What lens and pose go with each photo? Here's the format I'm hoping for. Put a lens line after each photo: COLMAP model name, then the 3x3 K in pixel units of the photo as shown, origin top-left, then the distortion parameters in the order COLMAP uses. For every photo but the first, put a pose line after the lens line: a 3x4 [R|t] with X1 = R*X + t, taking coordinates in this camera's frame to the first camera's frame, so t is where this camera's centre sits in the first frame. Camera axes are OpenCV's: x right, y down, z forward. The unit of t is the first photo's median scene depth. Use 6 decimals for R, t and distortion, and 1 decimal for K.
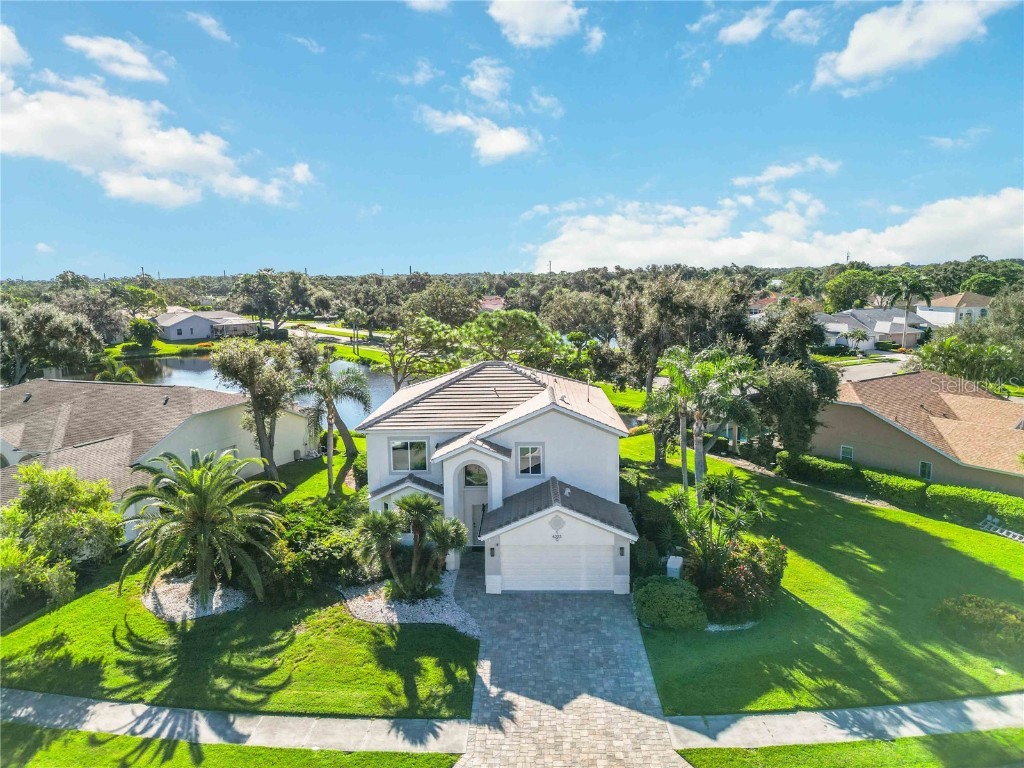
lens RADIAL K [[717.1, 0, 511.4], [0, 717.1, 378.9], [0, 0, 1]] dist [0.054386, -0.042592]
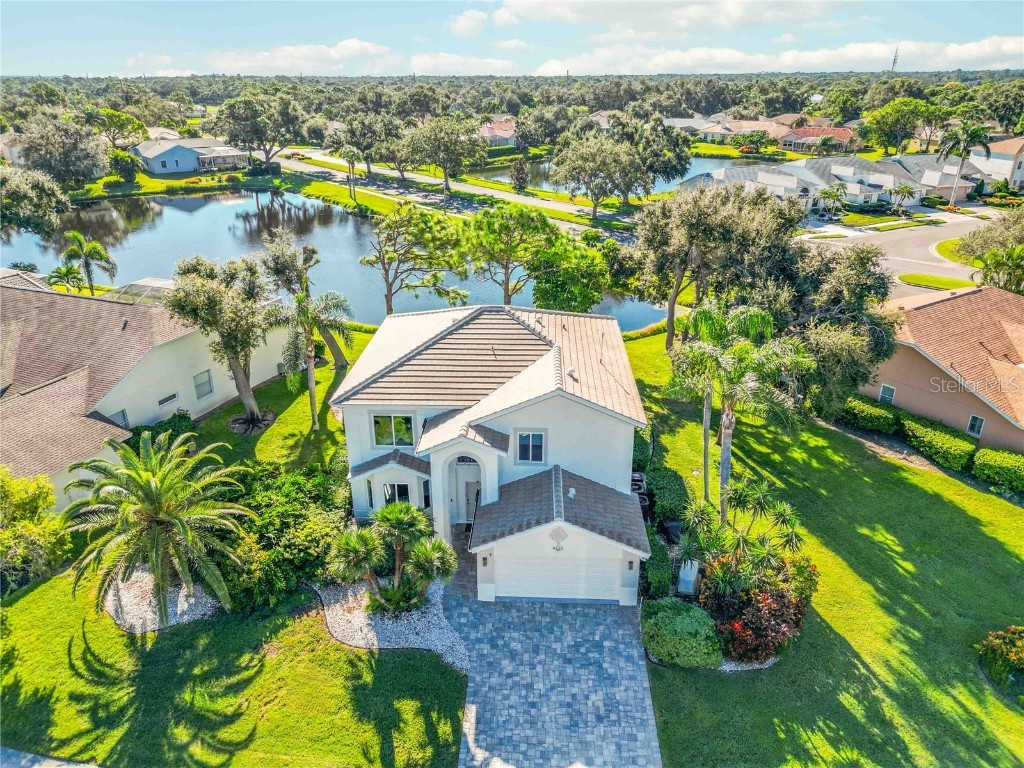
lens RADIAL K [[717.1, 0, 510.9], [0, 717.1, 383.8], [0, 0, 1]] dist [0.054386, -0.042592]
pose [[0.999757, 0.018227, -0.012376, 0.012913], [-0.014461, 0.966687, 0.255553, -0.203215], [0.016621, -0.255312, 0.966716, 0.197891]]
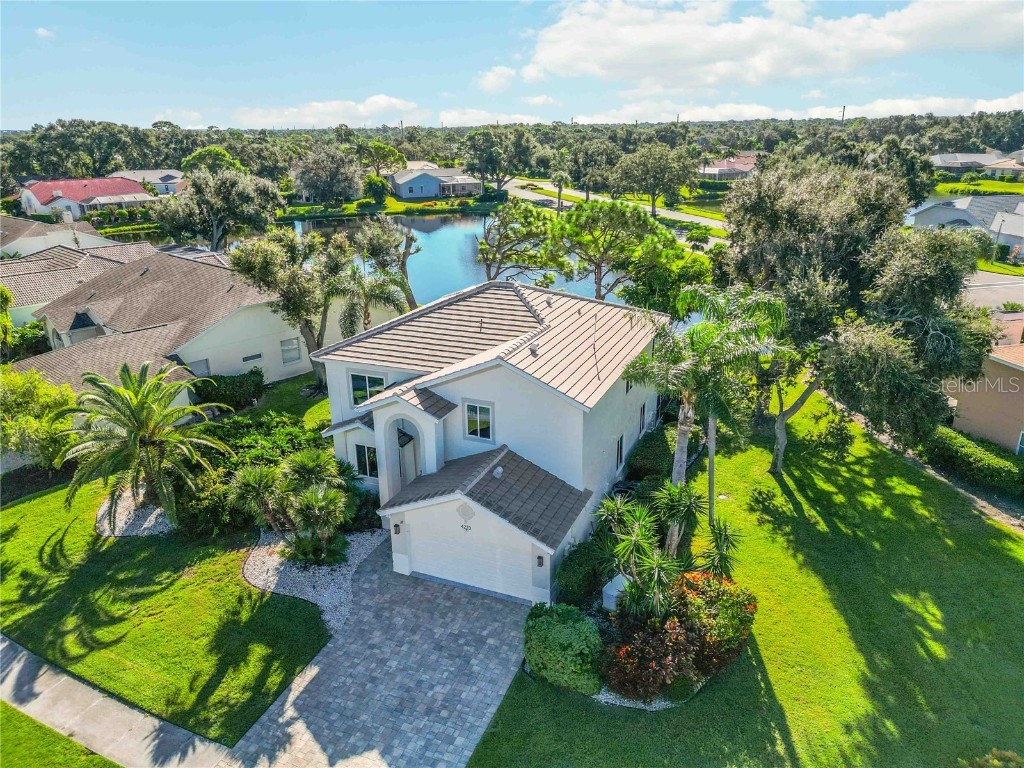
lens RADIAL K [[717.1, 0, 510.6], [0, 717.1, 383.6], [0, 0, 1]] dist [0.054386, -0.042592]
pose [[0.929509, 0.127305, -0.346130, 0.371998], [-0.054599, 0.975693, 0.212233, -0.112751], [0.364734, -0.178375, 0.913866, 0.313718]]
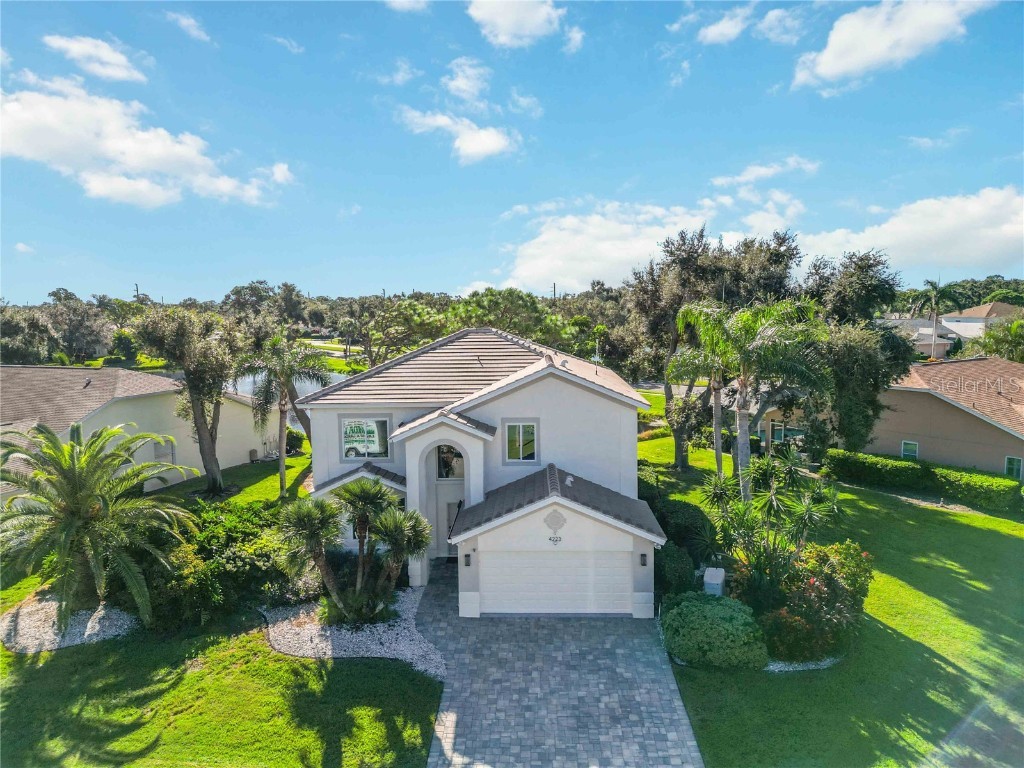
lens RADIAL K [[717.1, 0, 511.1], [0, 717.1, 381.8], [0, 0, 1]] dist [0.054386, -0.042592]
pose [[0.999971, 0.002246, -0.007310, 0.023487], [-0.002502, 0.999375, -0.035261, 0.085199], [0.007226, 0.035278, 0.999351, 0.259457]]
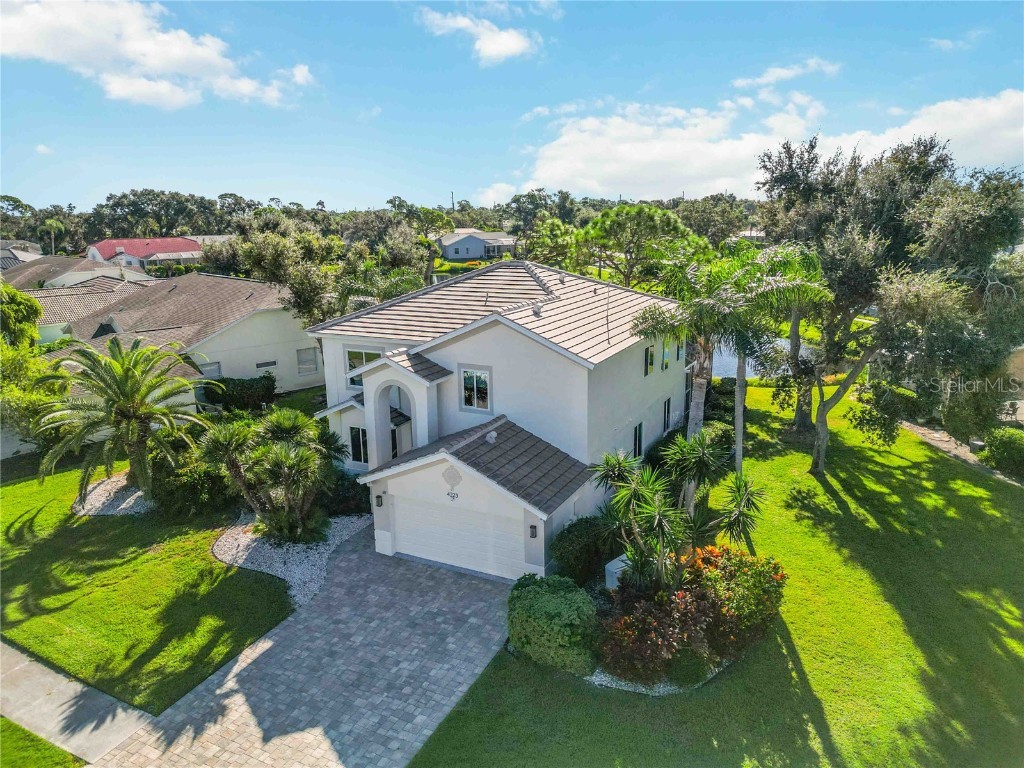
lens RADIAL K [[717.1, 0, 509.3], [0, 717.1, 379.8], [0, 0, 1]] dist [0.054386, -0.042592]
pose [[0.900837, 0.098581, -0.422817, 0.409307], [-0.058020, 0.992480, 0.107786, 0.025653], [0.430263, -0.072566, 0.899782, 0.393590]]
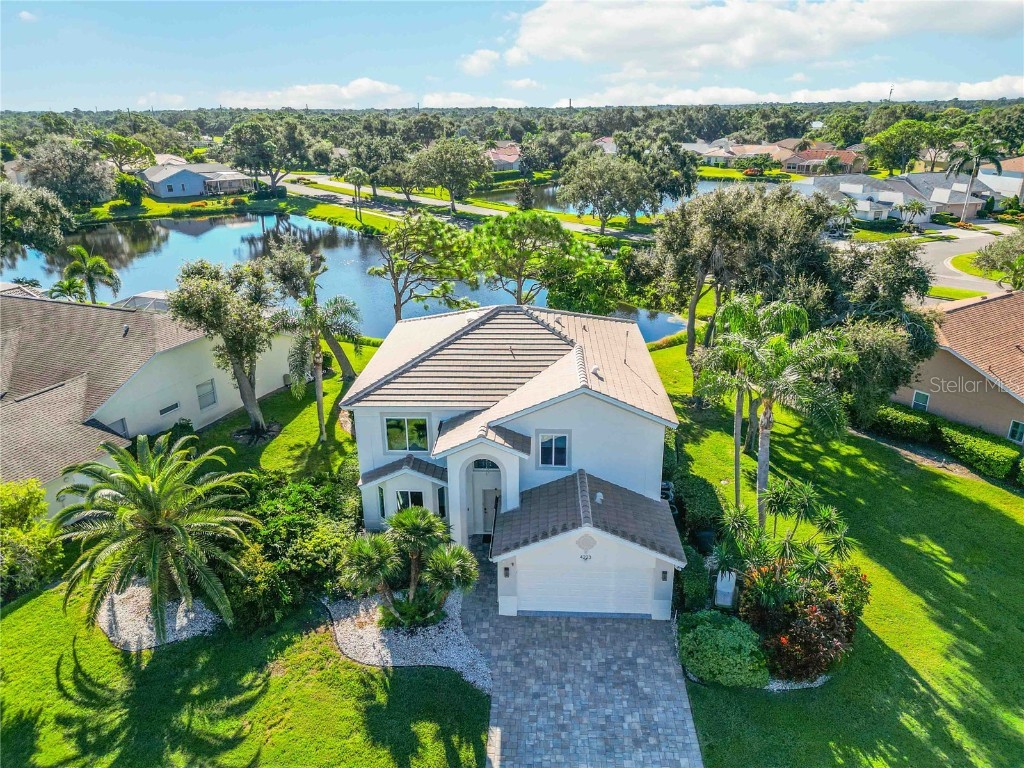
lens RADIAL K [[717.1, 0, 510.9], [0, 717.1, 383.7], [0, 0, 1]] dist [0.054386, -0.042592]
pose [[0.999764, 0.013456, -0.017061, -0.010596], [-0.009399, 0.975729, 0.218782, -0.153853], [0.019591, -0.218570, 0.975625, 0.243190]]
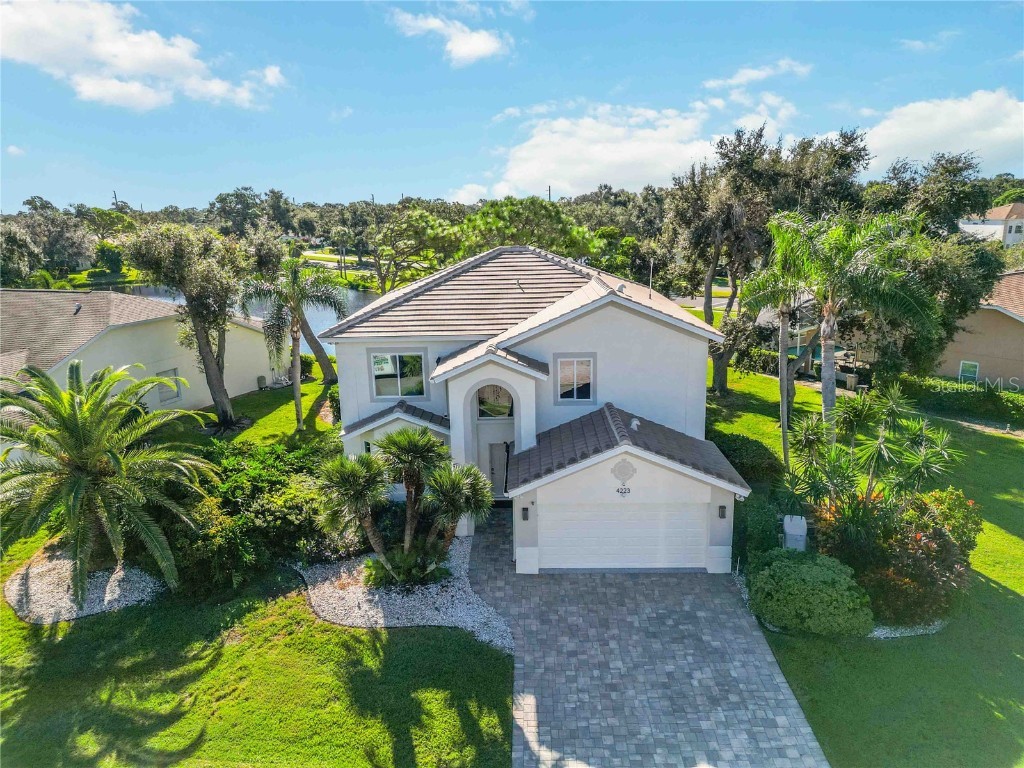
lens RADIAL K [[717.1, 0, 510.9], [0, 717.1, 382.7], [0, 0, 1]] dist [0.054386, -0.042592]
pose [[0.999950, -0.009158, 0.003949, -0.042097], [0.008745, 0.995497, 0.094389, 0.058165], [-0.004795, -0.094349, 0.995528, 0.356219]]
